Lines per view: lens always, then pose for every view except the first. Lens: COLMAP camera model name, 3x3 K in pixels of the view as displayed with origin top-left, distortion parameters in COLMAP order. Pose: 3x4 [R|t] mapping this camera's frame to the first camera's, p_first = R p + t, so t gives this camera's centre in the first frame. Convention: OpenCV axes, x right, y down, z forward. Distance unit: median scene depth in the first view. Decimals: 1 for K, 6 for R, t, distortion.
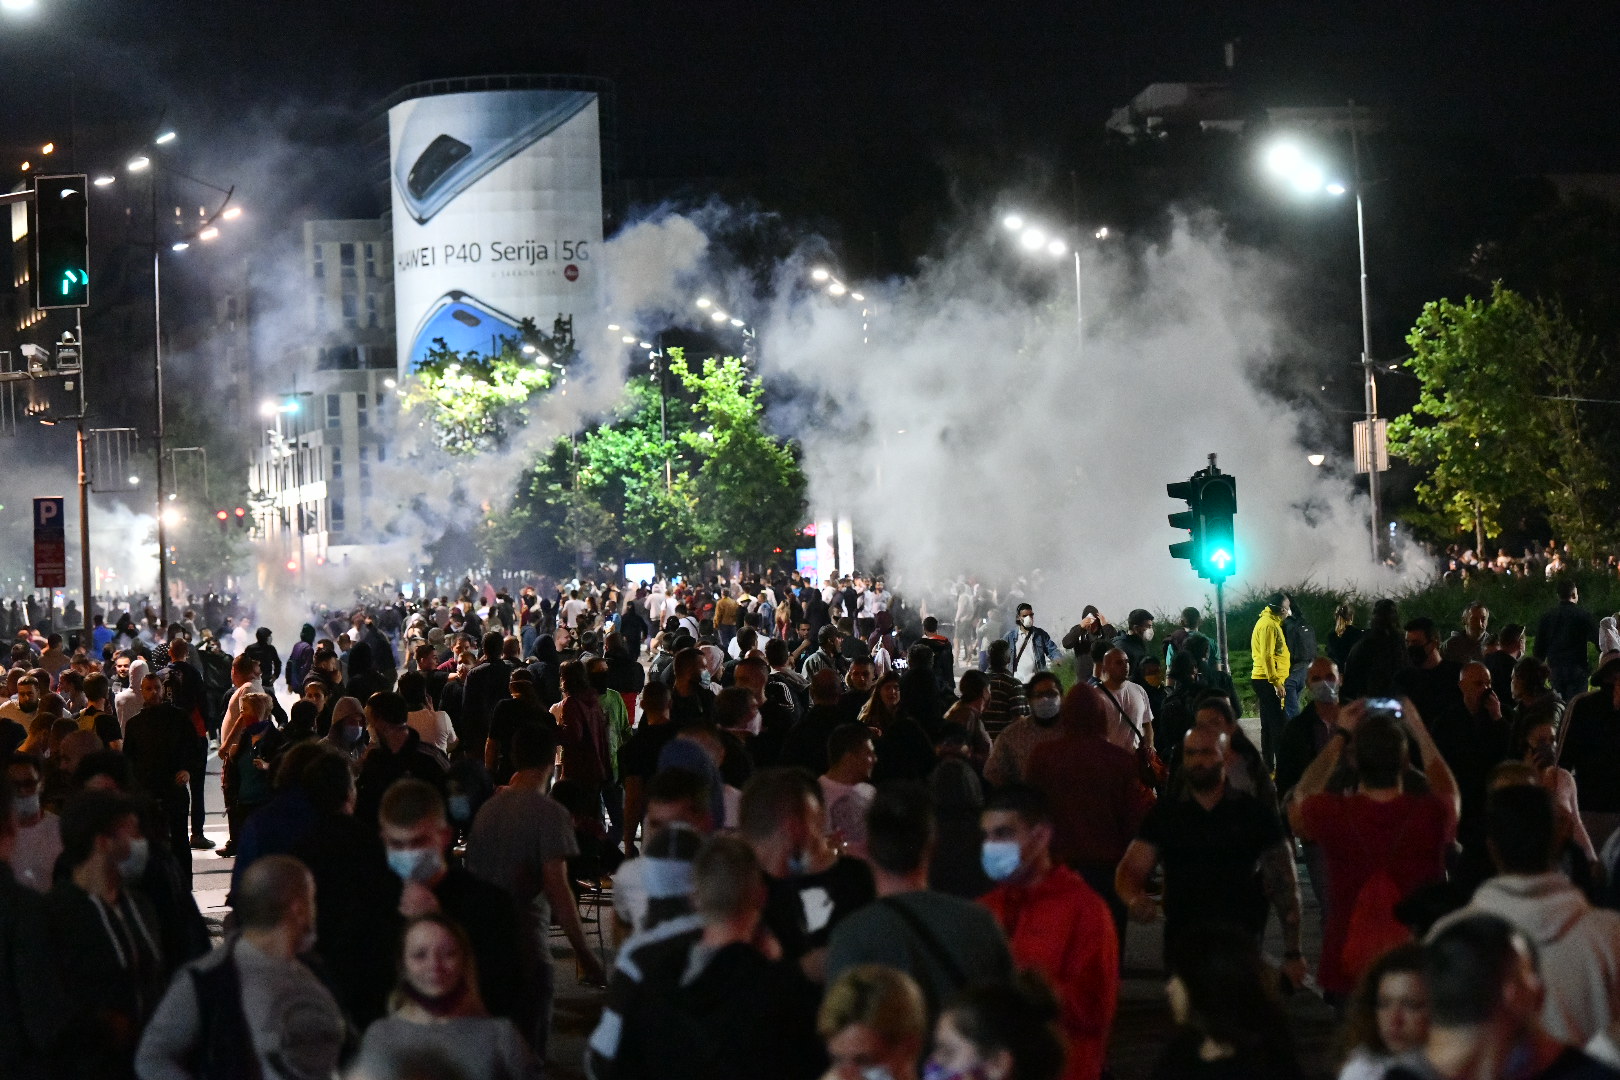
lens RADIAL K [[5683.9, 0, 810.0], [0, 5683.9, 540.0], [0, 0, 1]] dist [0.056322, 0.468396]
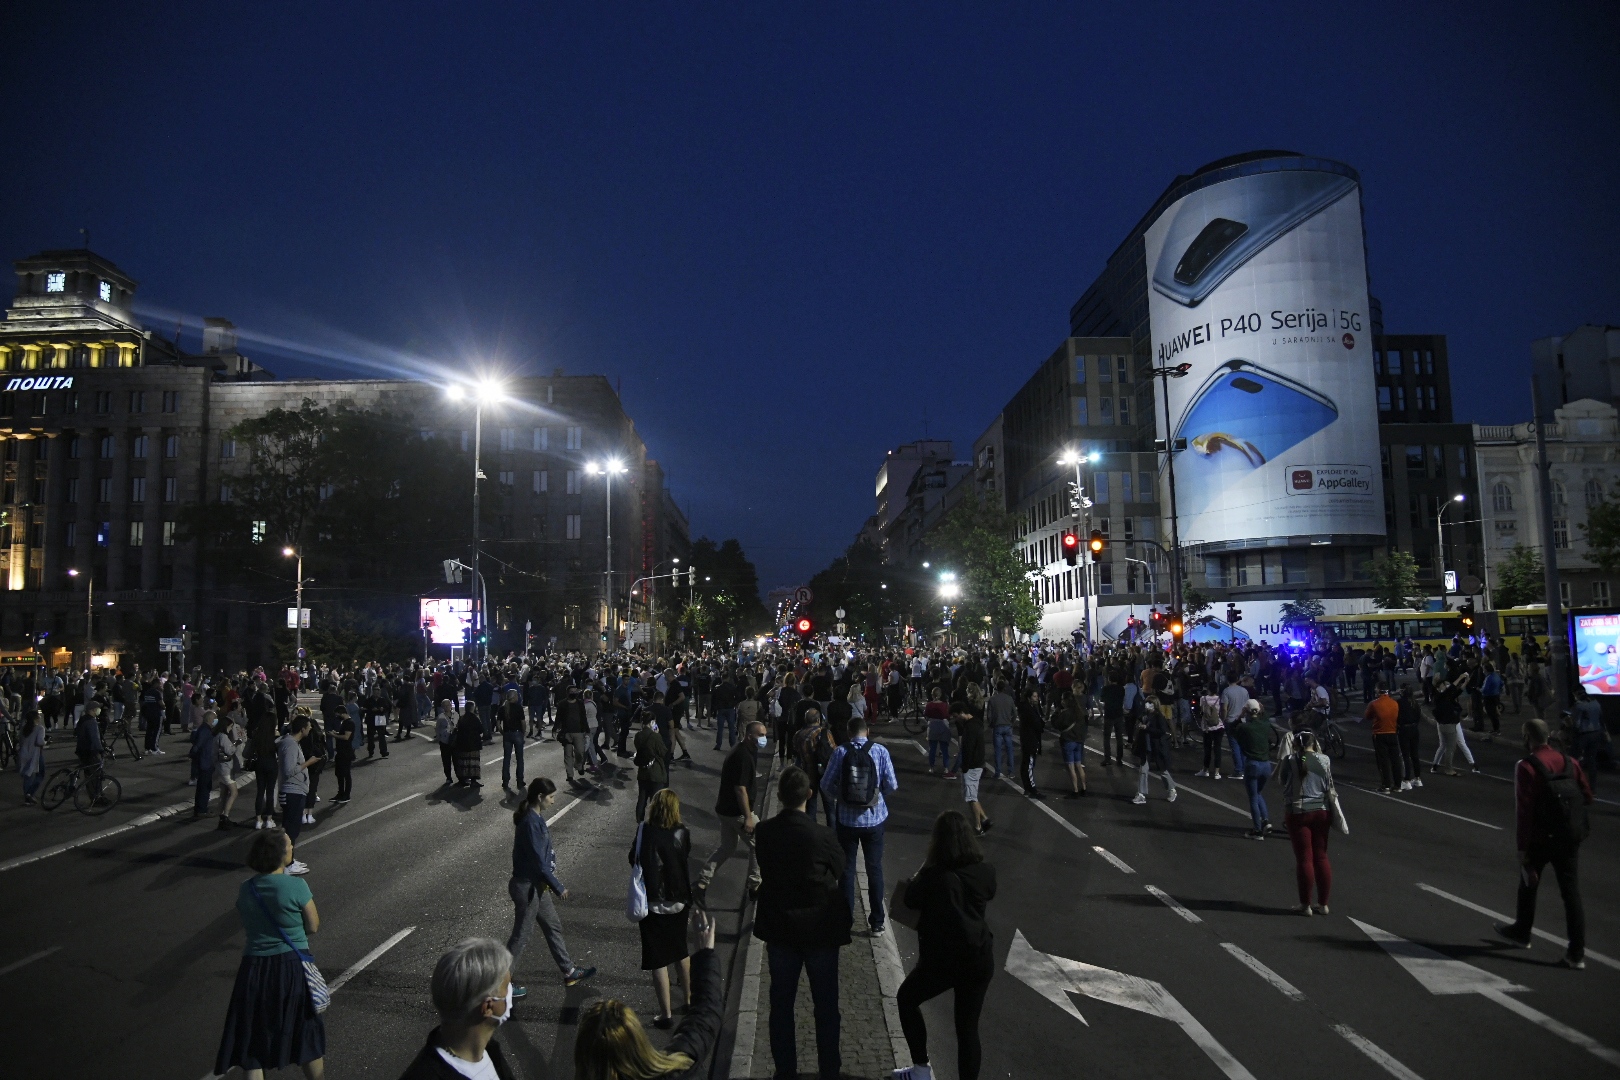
lens RADIAL K [[1112.2, 0, 810.0], [0, 1112.2, 540.0], [0, 0, 1]] dist [-0.001531, -0.000648]
pose [[0.977624, -0.013746, -0.209912, -0.096229], [-0.002529, 0.997023, -0.077065, 0.005156], [0.210347, 0.075872, 0.974678, 0.786010]]
